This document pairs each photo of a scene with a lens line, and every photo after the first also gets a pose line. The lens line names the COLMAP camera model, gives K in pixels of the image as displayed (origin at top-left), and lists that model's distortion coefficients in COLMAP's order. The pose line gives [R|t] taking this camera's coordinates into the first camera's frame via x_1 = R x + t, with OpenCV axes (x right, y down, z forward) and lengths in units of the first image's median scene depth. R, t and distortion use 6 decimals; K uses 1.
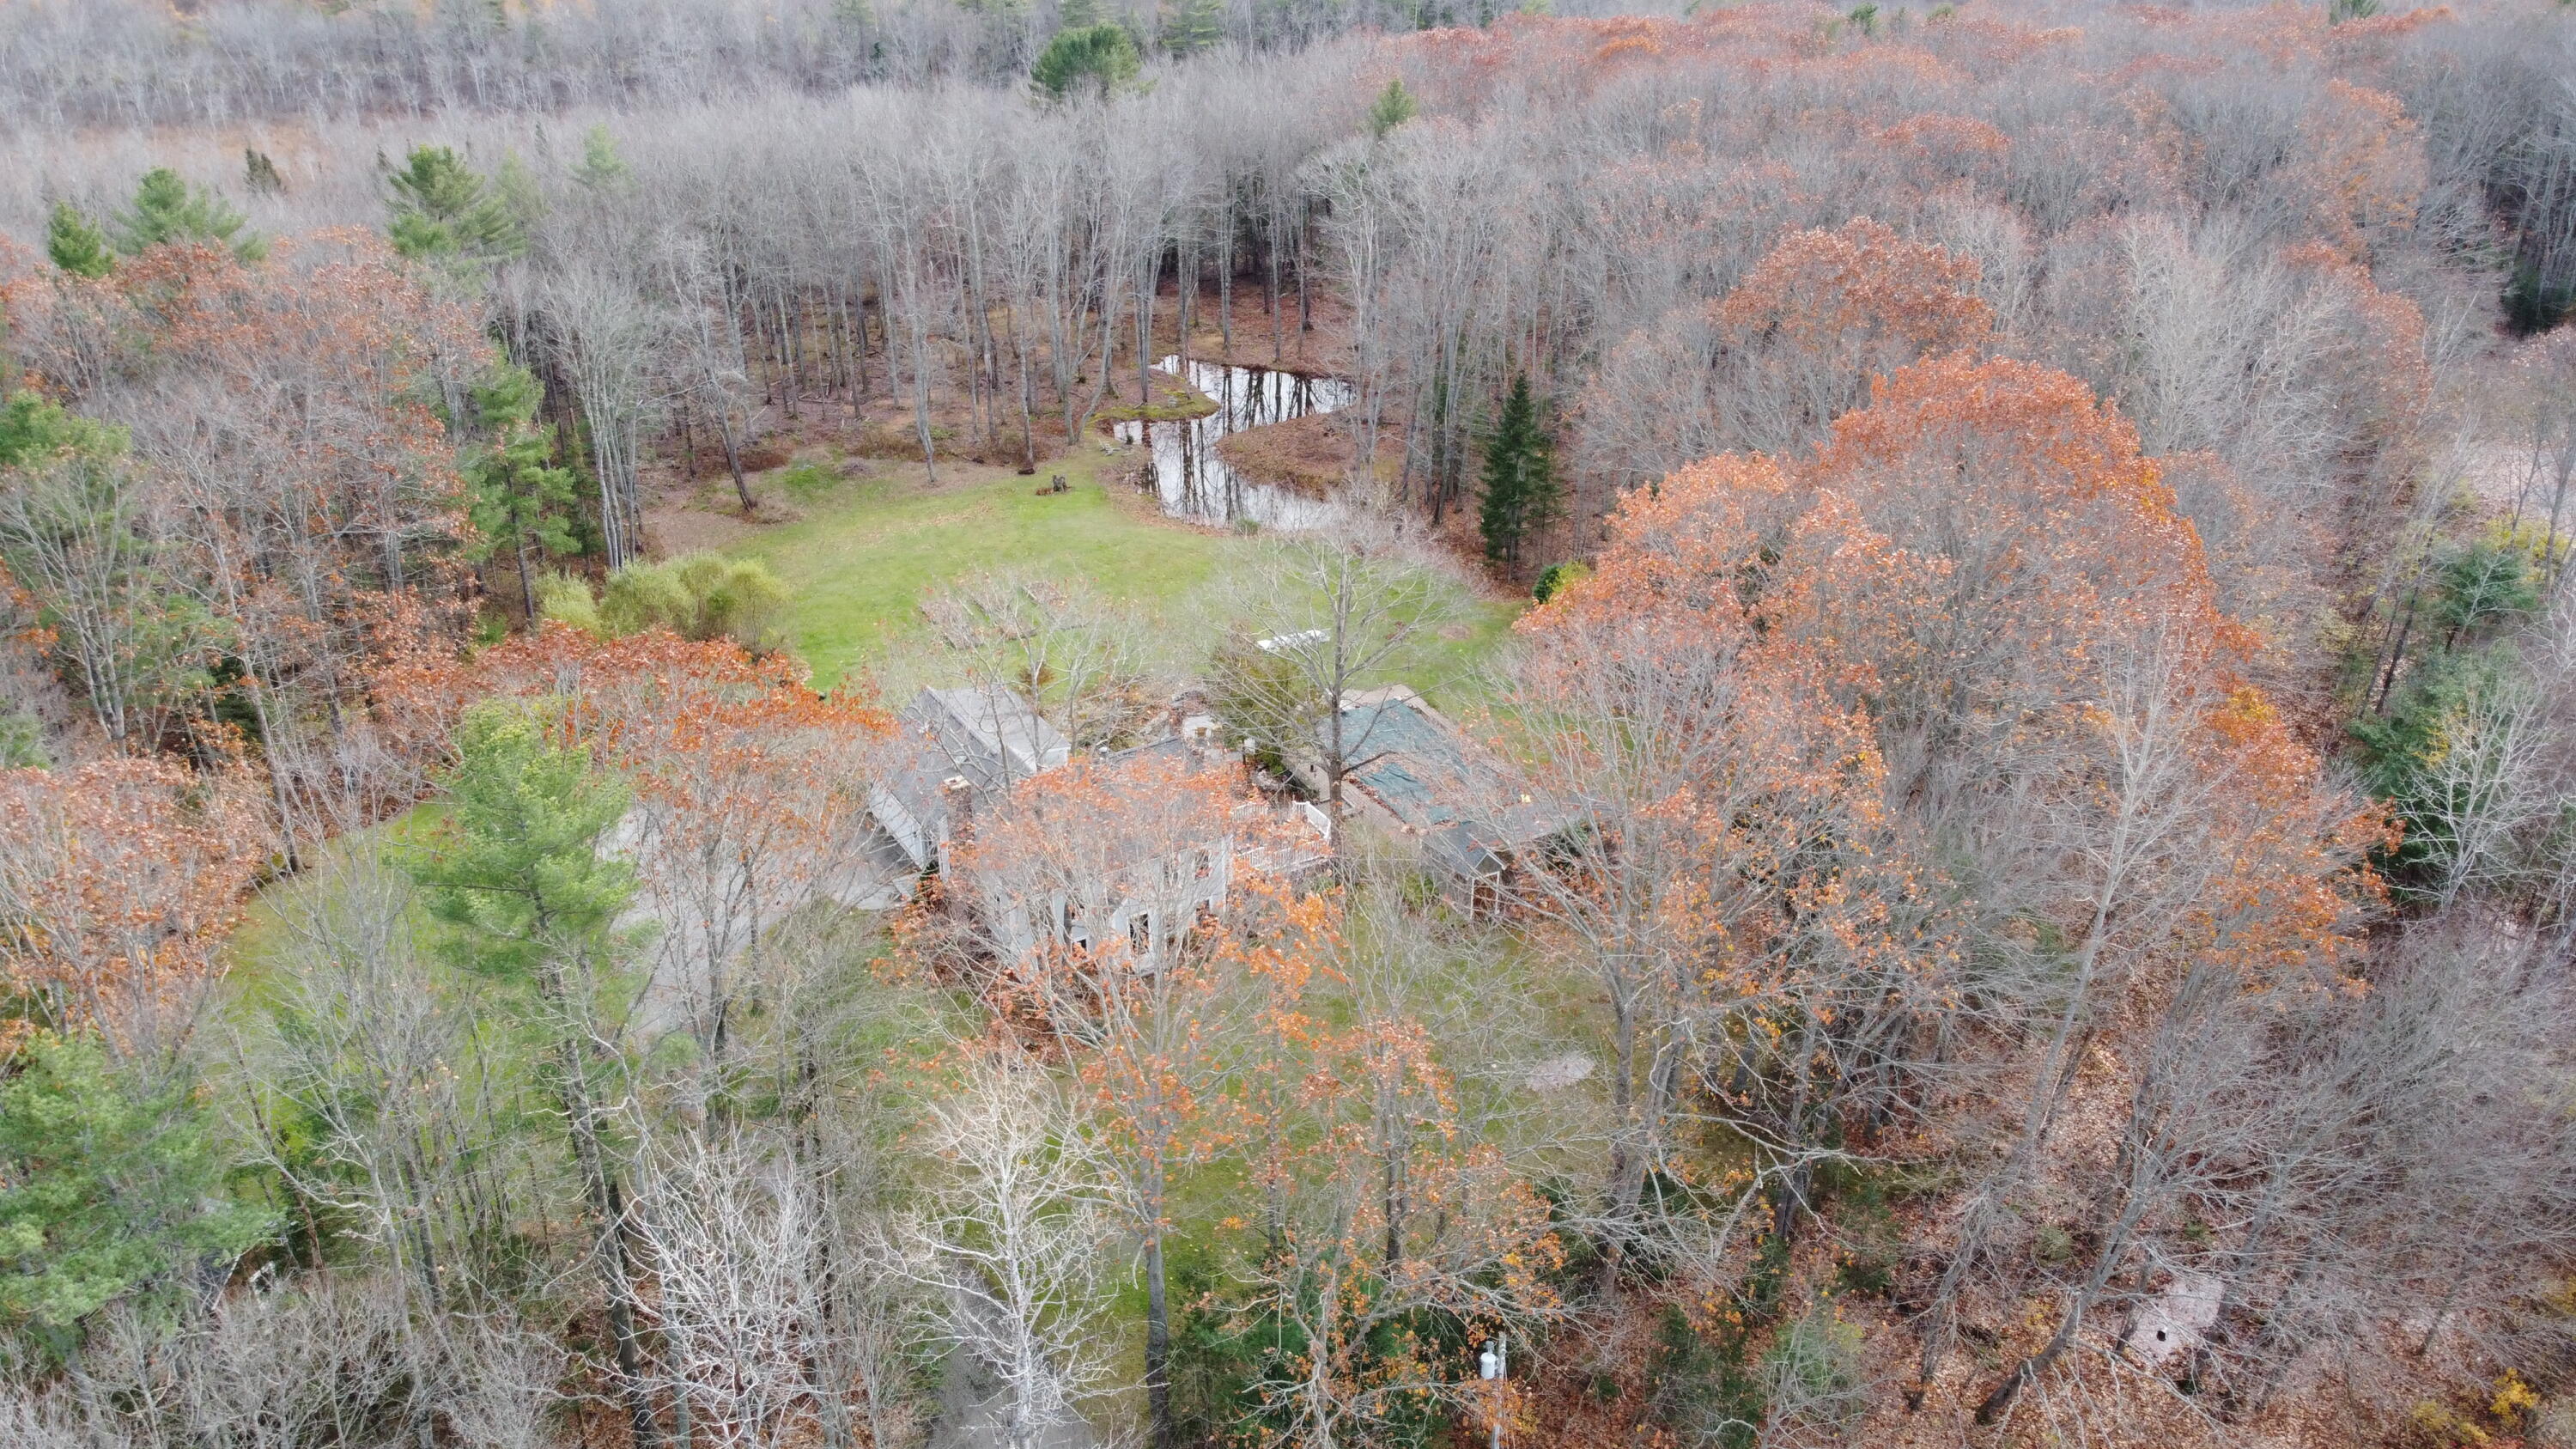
lens RADIAL K [[1946.9, 0, 1287.2], [0, 1946.9, 728.3], [0, 0, 1]] dist [0.003569, 0.002885]
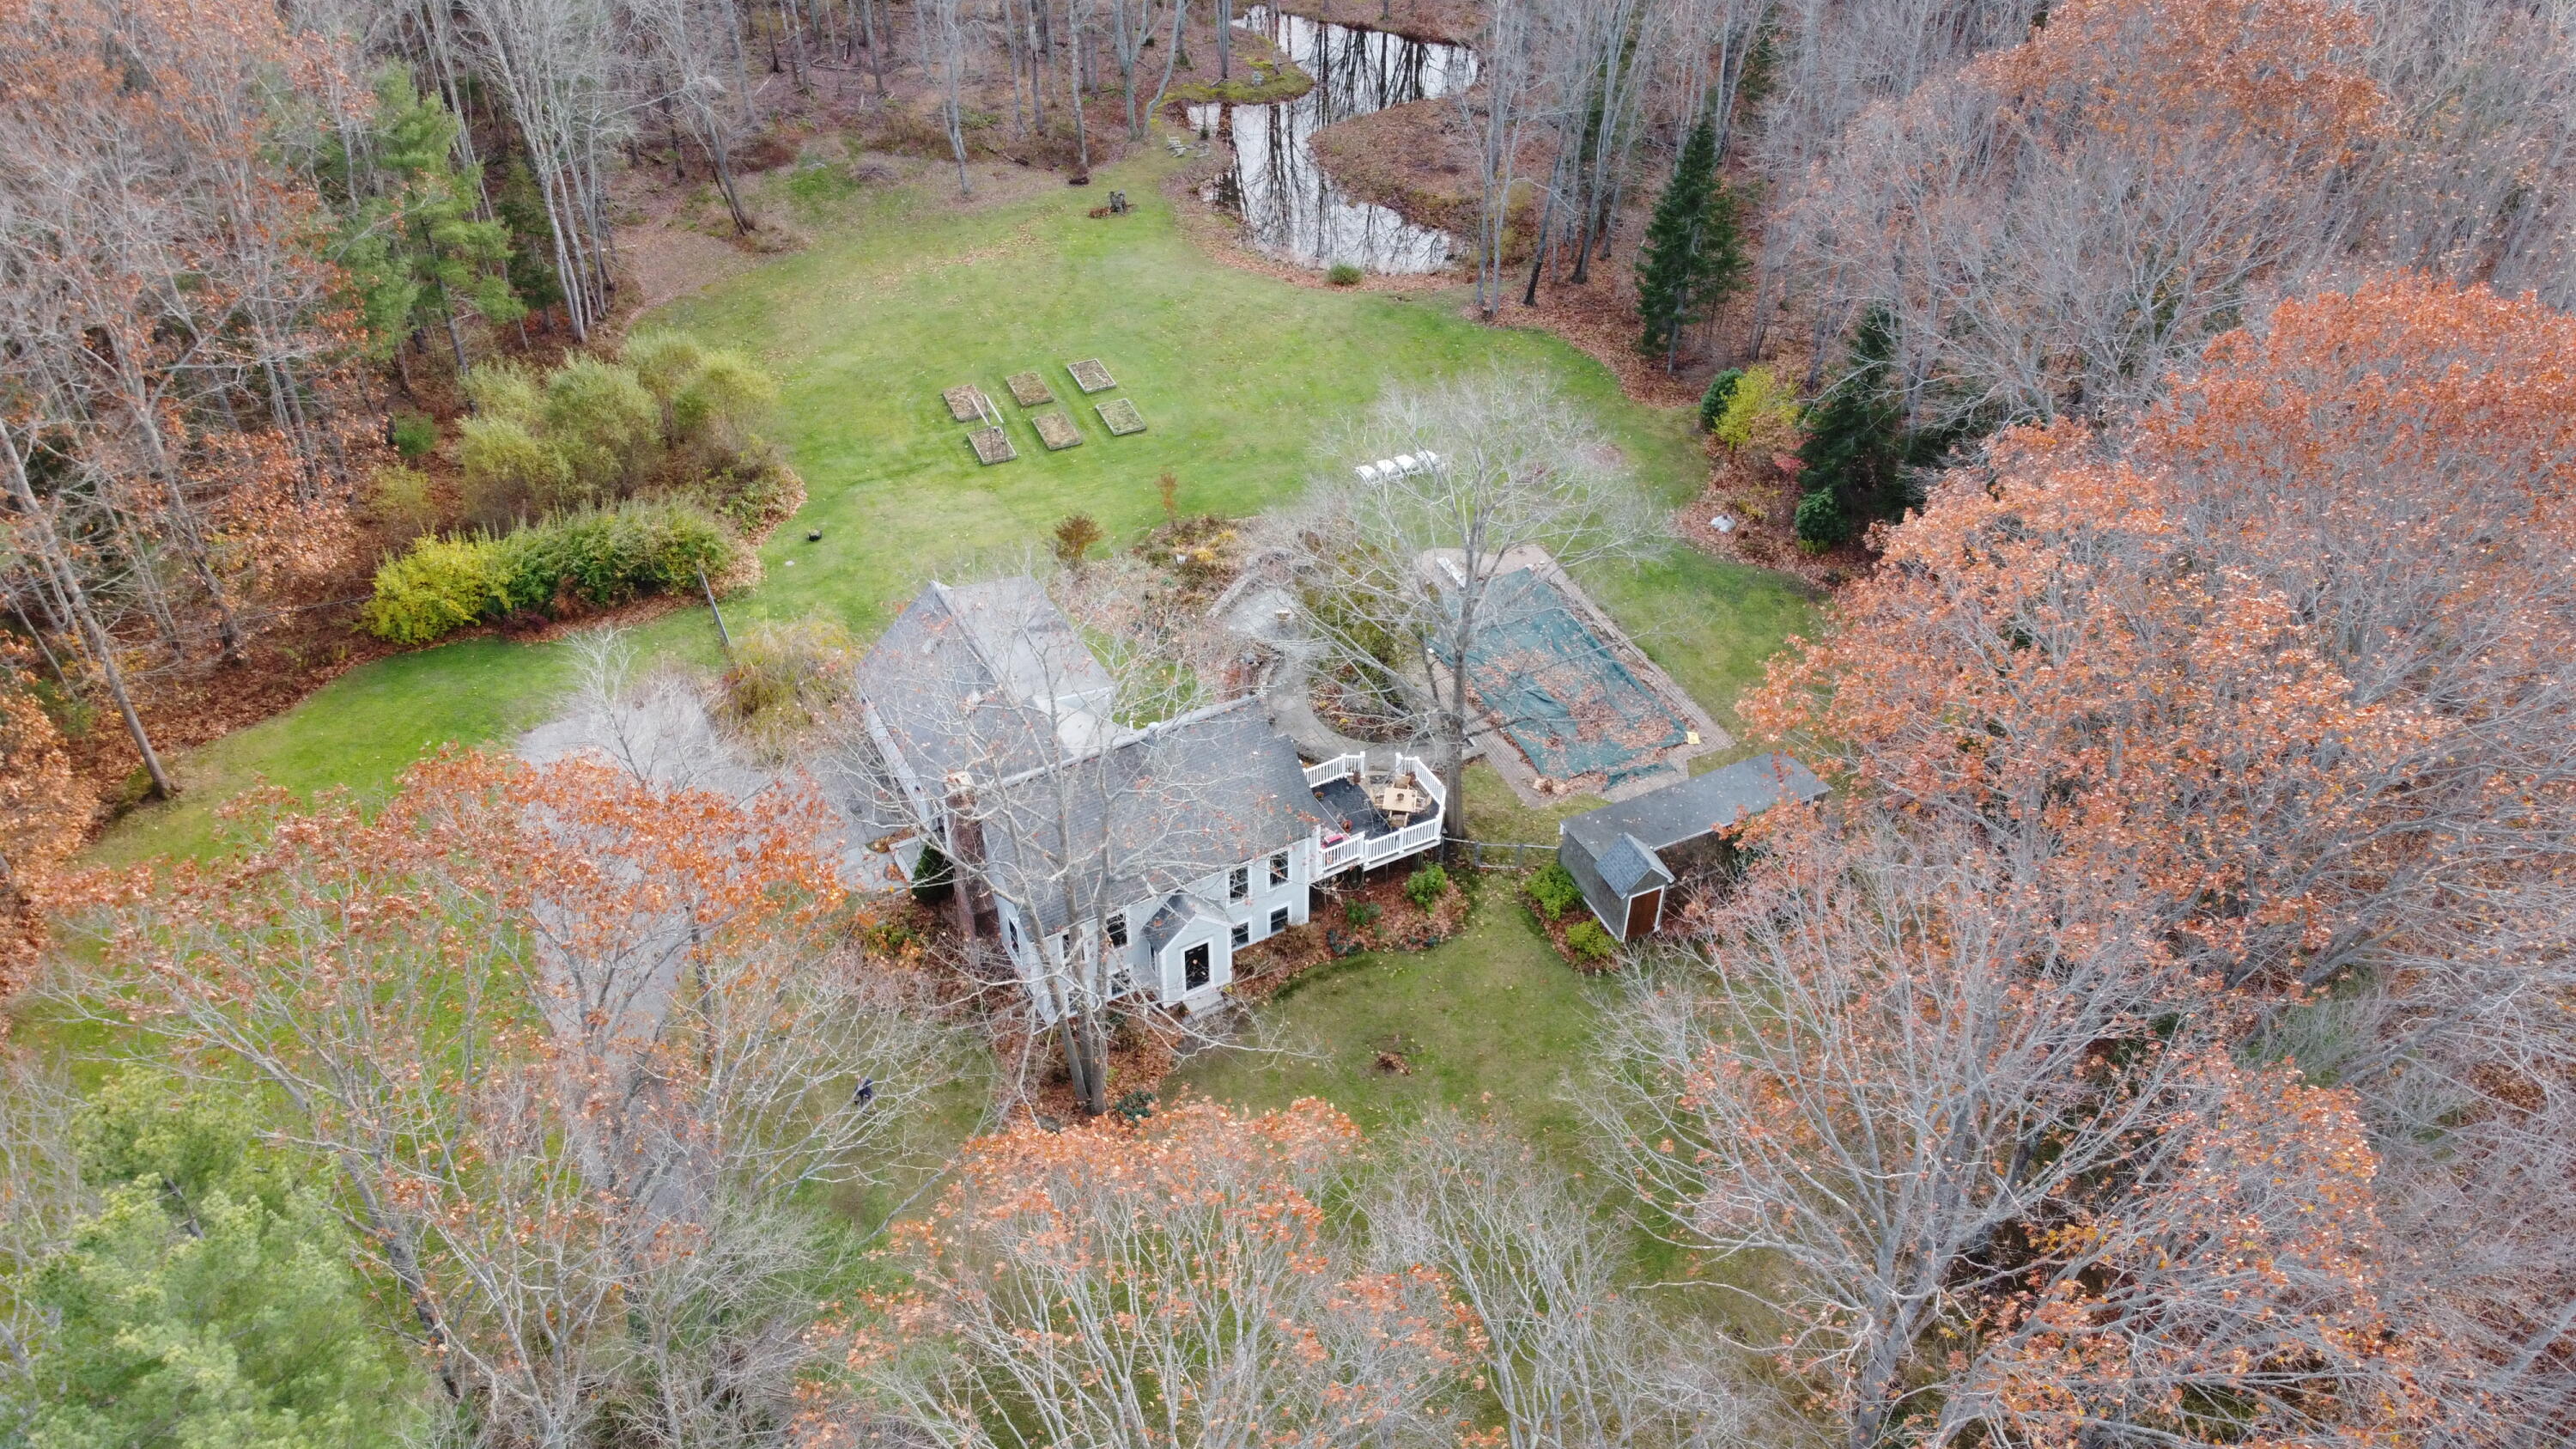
lens RADIAL K [[1946.9, 0, 1290.3], [0, 1946.9, 720.9], [0, 0, 1]] dist [0.003569, 0.002885]
pose [[0.998906, 0.031266, -0.034769, -0.008526], [-0.022996, 0.975917, 0.216928, -0.089913], [0.040714, -0.215891, 0.975568, 0.148534]]
